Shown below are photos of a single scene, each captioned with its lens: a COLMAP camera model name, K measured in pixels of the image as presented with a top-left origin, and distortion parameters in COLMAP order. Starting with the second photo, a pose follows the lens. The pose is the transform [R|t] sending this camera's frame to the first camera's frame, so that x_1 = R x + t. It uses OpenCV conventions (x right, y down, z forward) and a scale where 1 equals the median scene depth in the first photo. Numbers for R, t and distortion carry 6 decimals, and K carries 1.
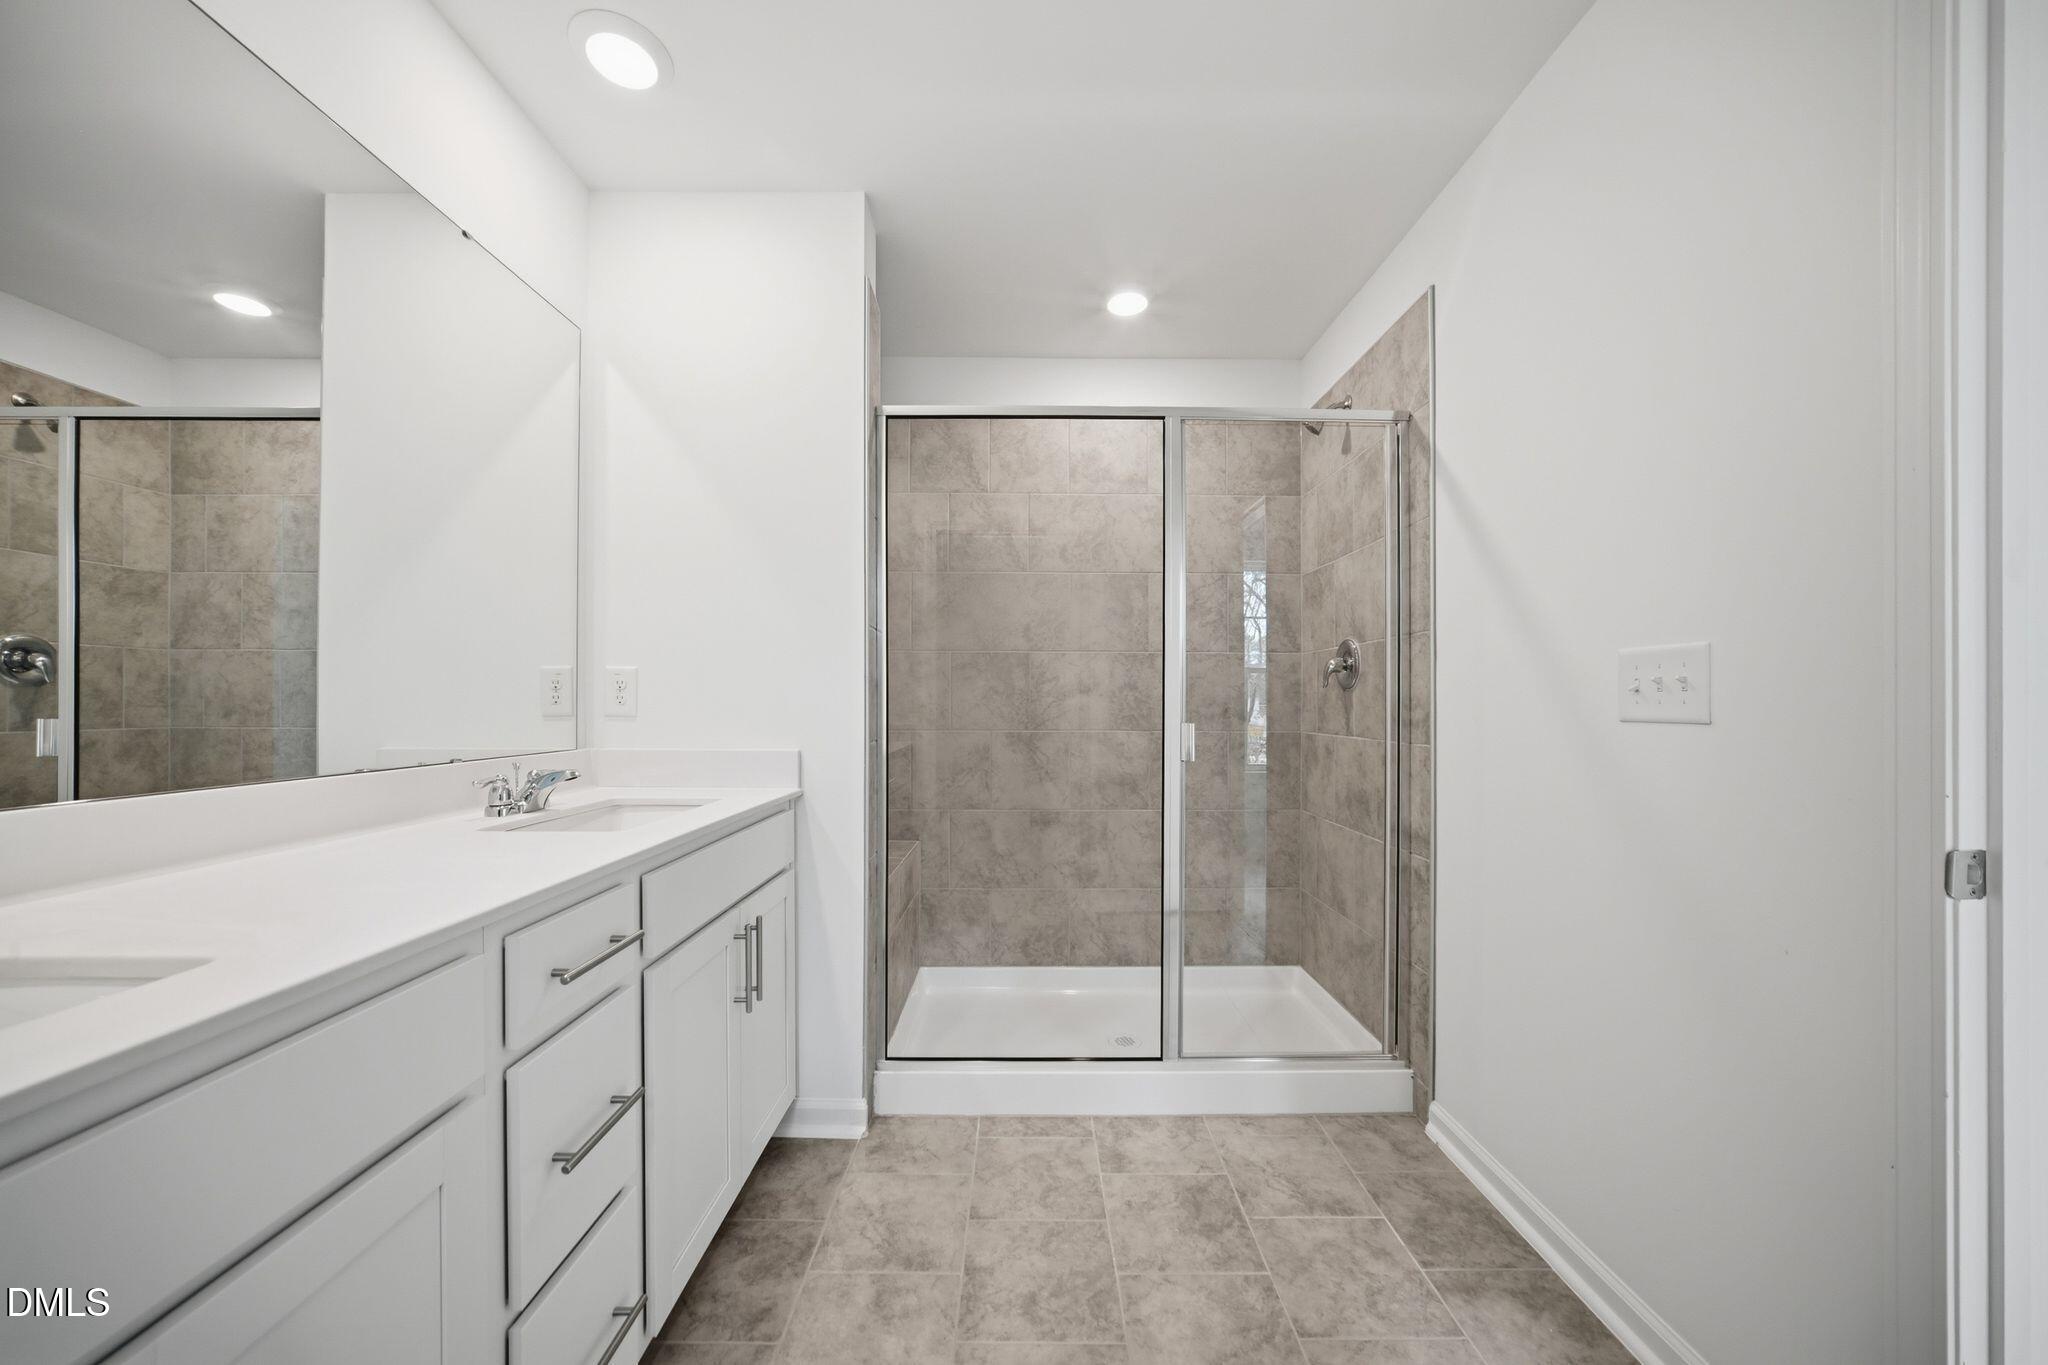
lens RADIAL K [[713.5, 0, 1035.0], [0, 713.5, 697.3], [0, 0, 1]] dist [-0.001167, 0.001478]
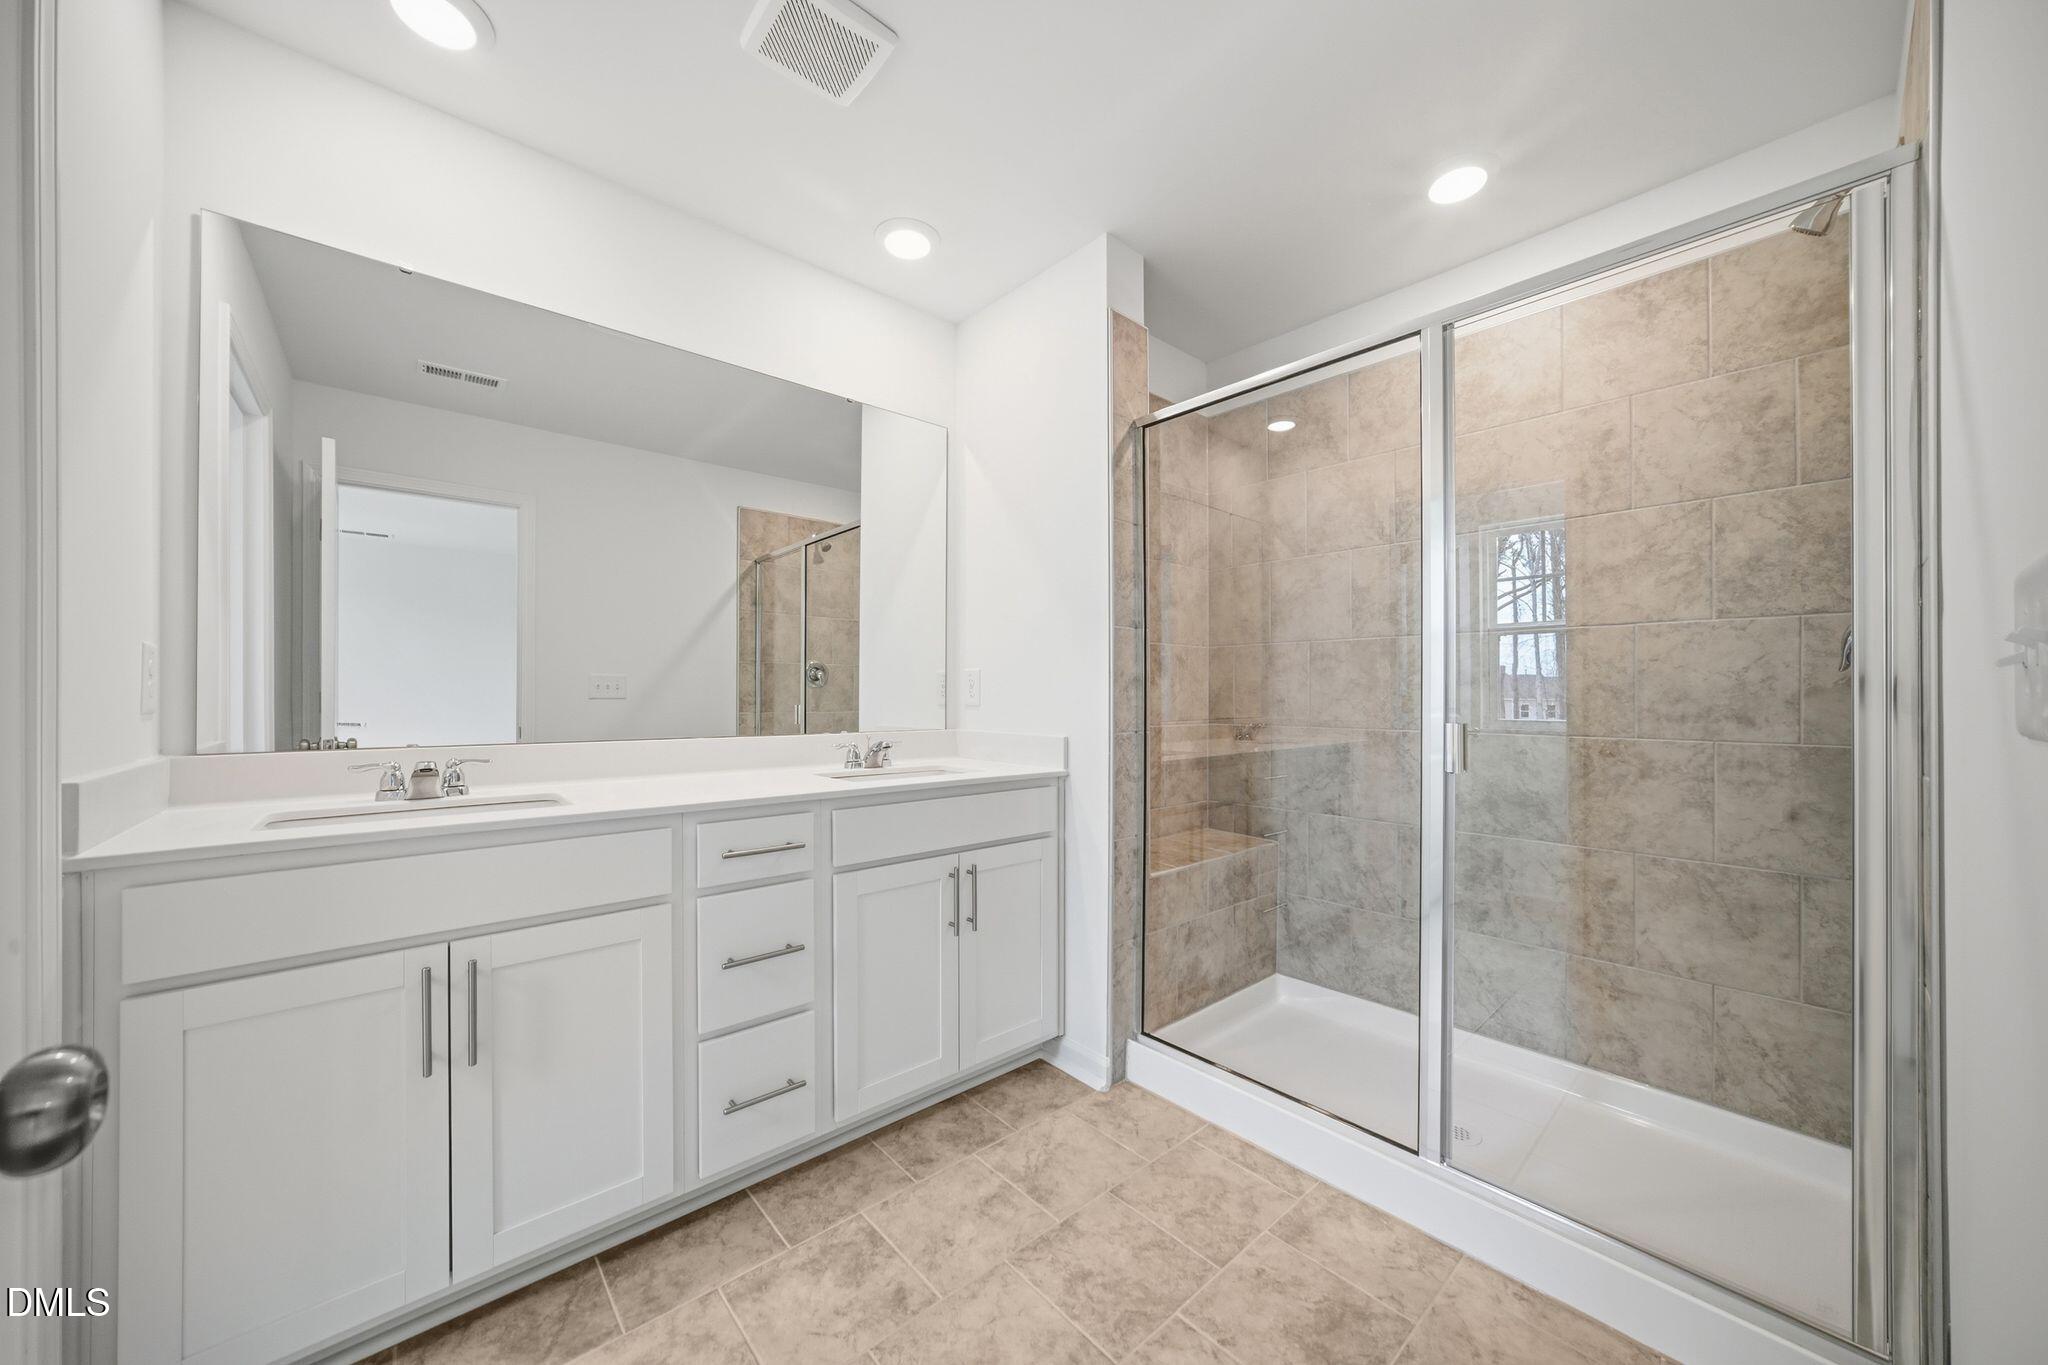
lens RADIAL K [[713.5, 0, 1036.1], [0, 713.5, 685.7], [0, 0, 1]] dist [-0.001167, 0.001478]
pose [[0.680426, -0.009423, -0.732756, 0.521849], [0.002670, 0.999943, -0.010380, 0.003019], [0.732812, 0.005106, 0.680413, 0.180038]]
